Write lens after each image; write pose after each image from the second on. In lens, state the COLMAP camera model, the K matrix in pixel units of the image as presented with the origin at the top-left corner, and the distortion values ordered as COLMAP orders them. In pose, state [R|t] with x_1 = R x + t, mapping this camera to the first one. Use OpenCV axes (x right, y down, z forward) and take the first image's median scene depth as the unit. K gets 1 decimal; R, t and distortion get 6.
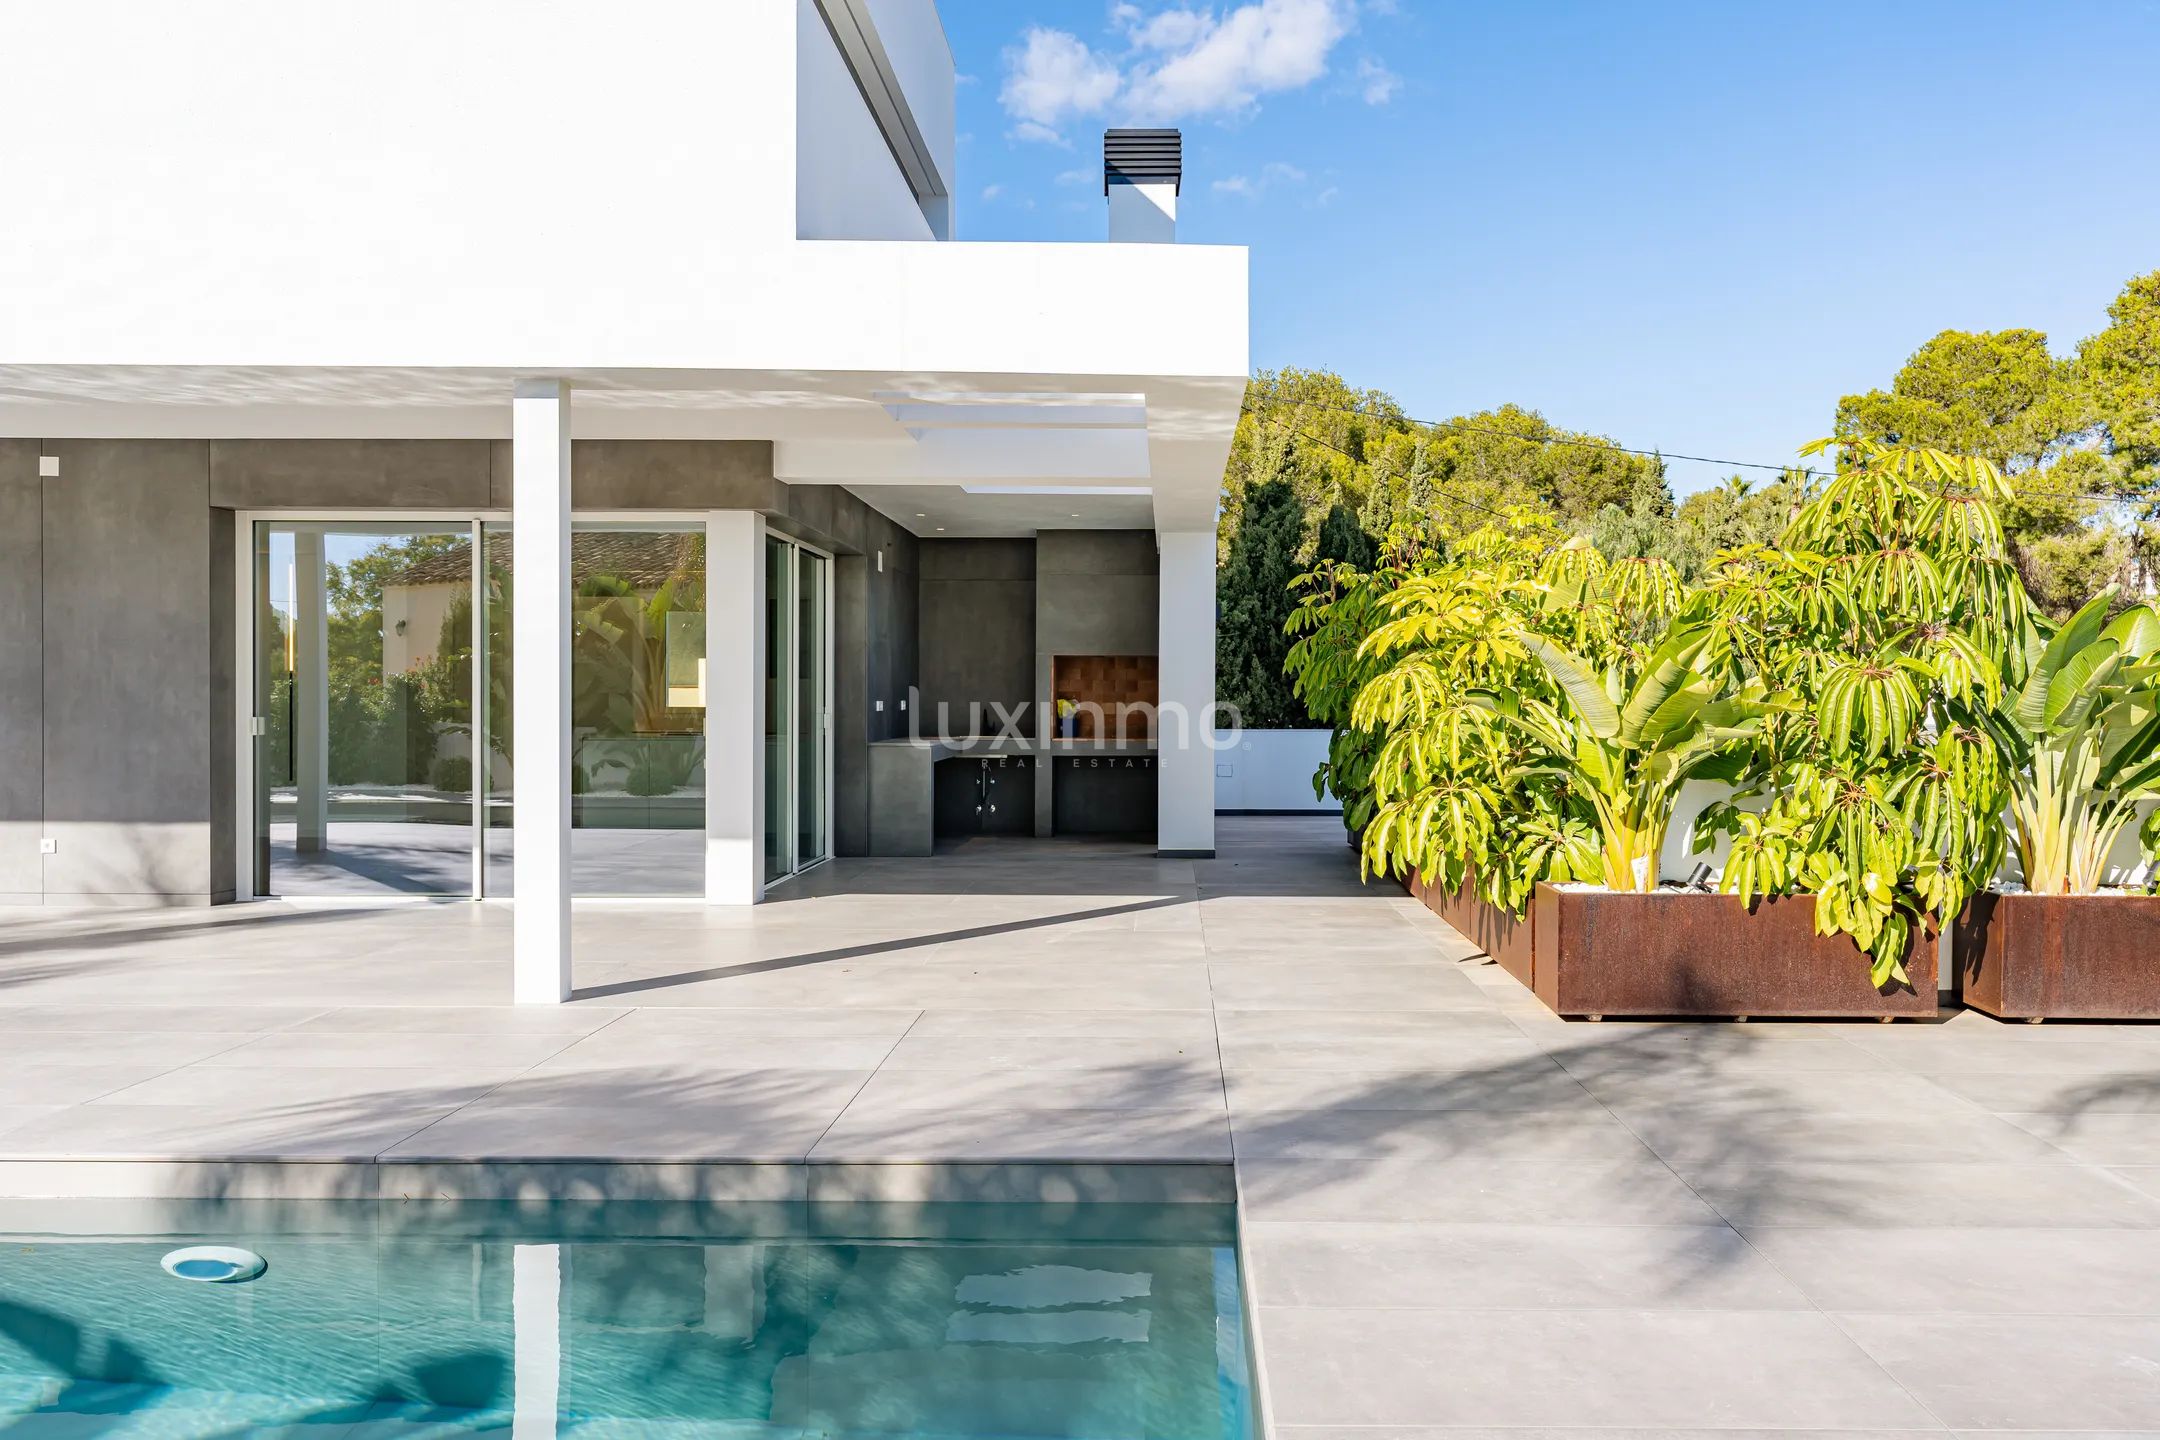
lens RADIAL K [[1696.9, 0, 1080.0], [0, 1696.9, 720.0], [0, 0, 1]] dist [0.001529, 0.003884]
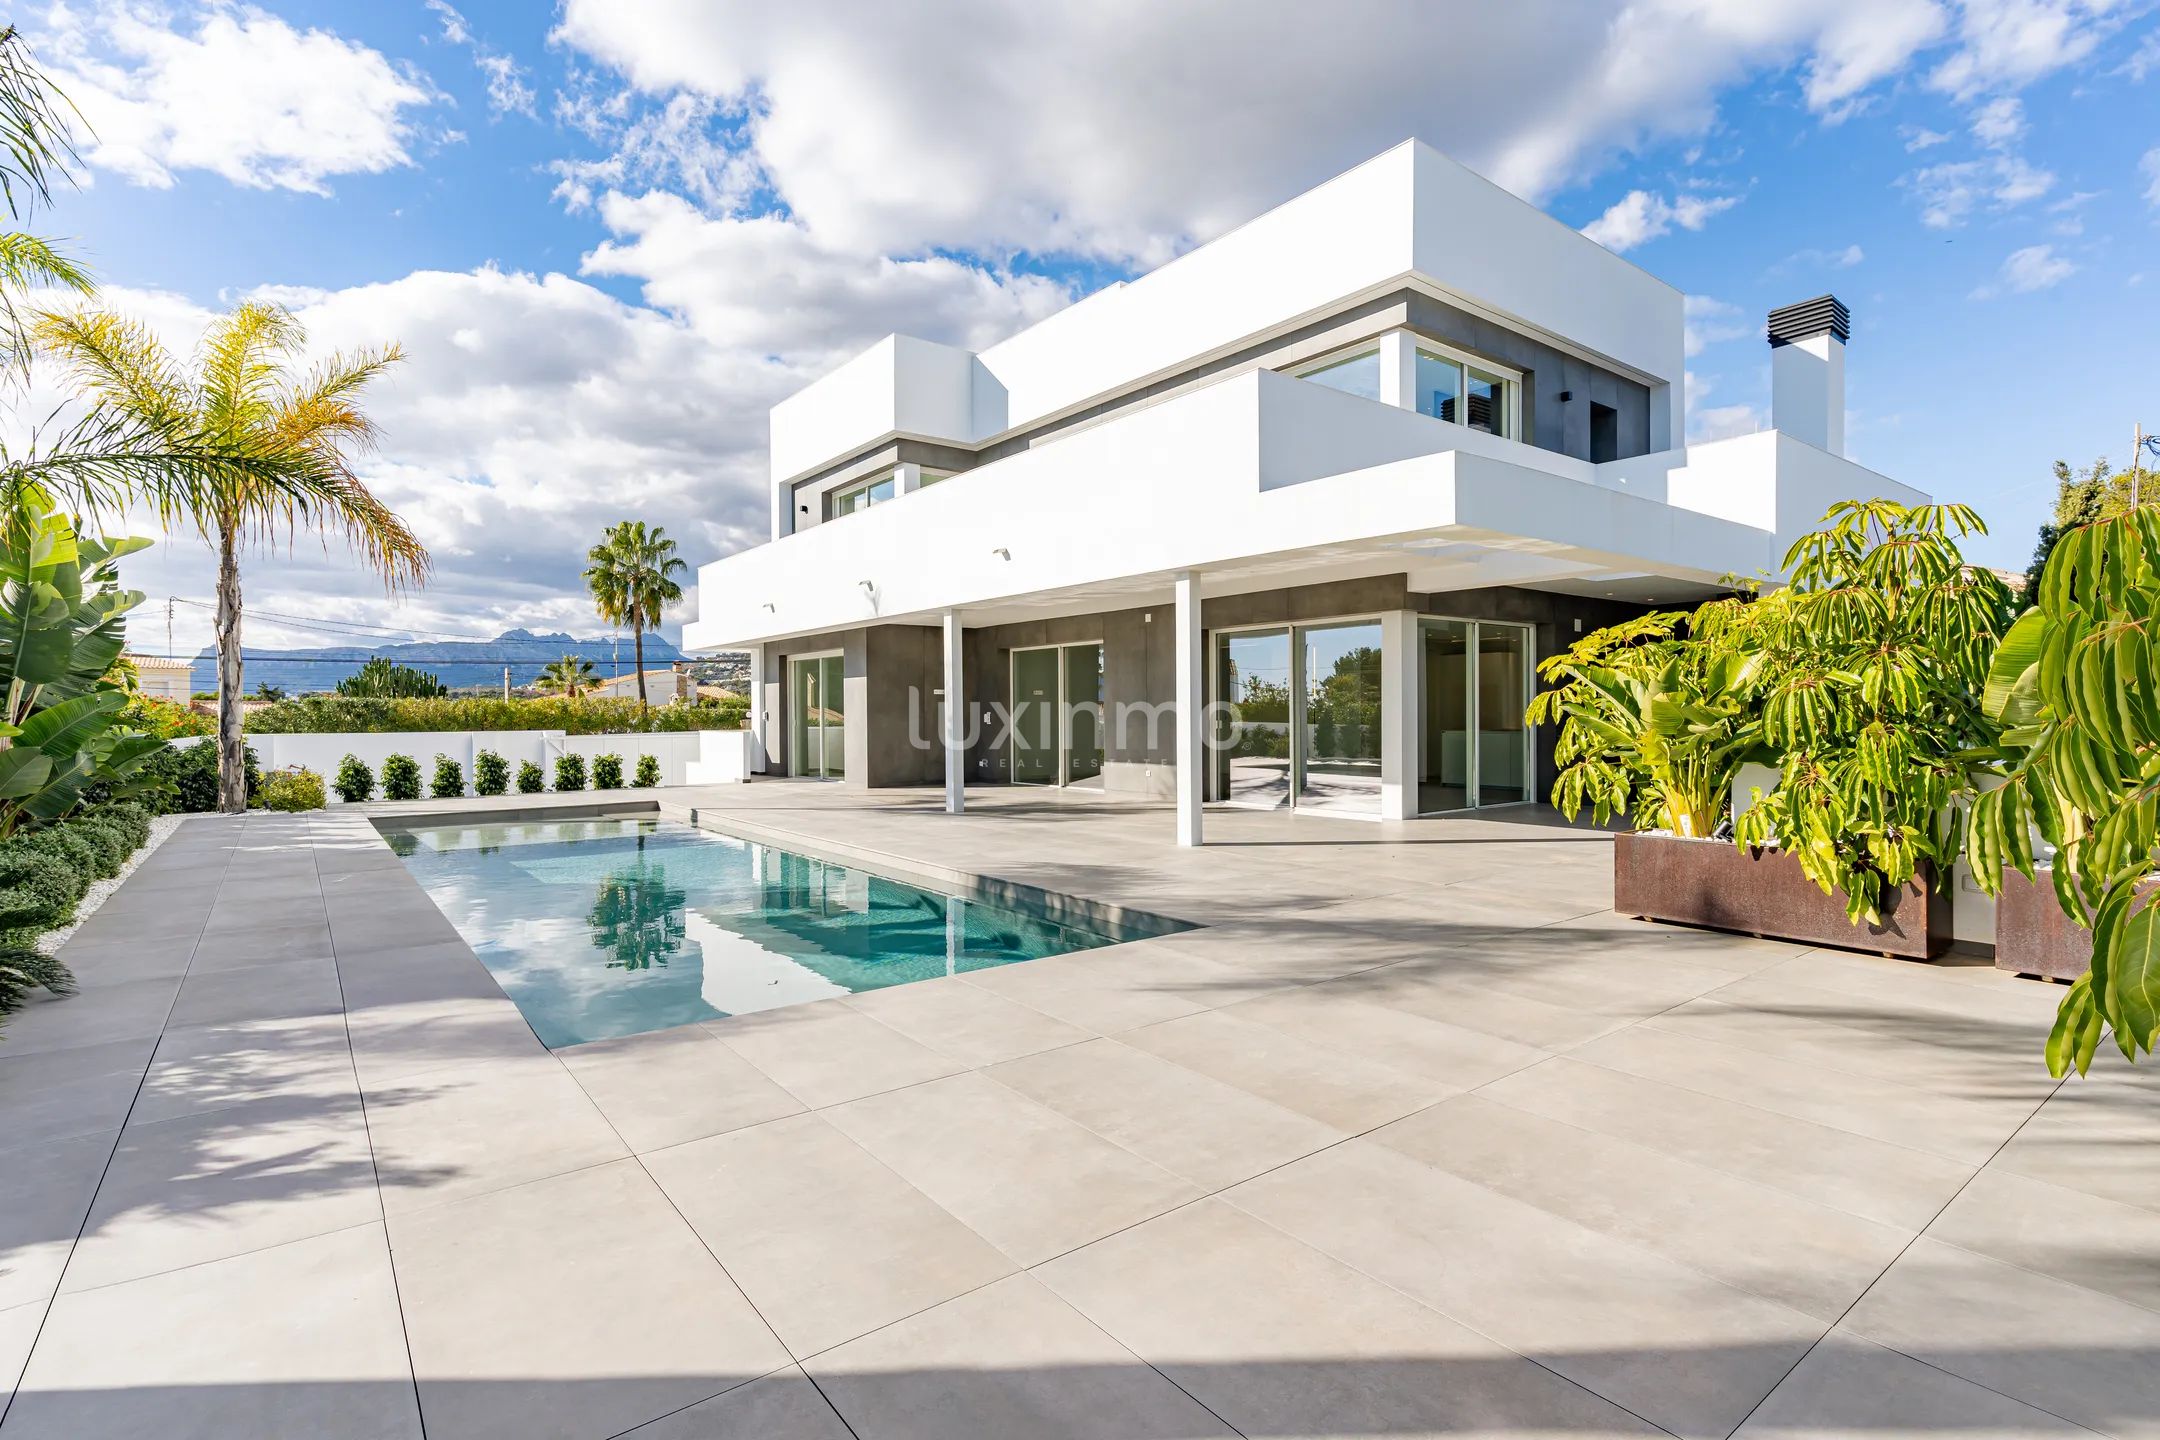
lens RADIAL K [[1022.5, 0, 1151.4], [0, 1022.5, 720.7], [0, 0, 1]] dist [0.003233, 0.000790]
pose [[0.632592, -0.002994, -0.774480, 0.537436], [0.000258, 0.999993, -0.003655, 0.003706], [0.774485, 0.002112, 0.632588, 0.069522]]
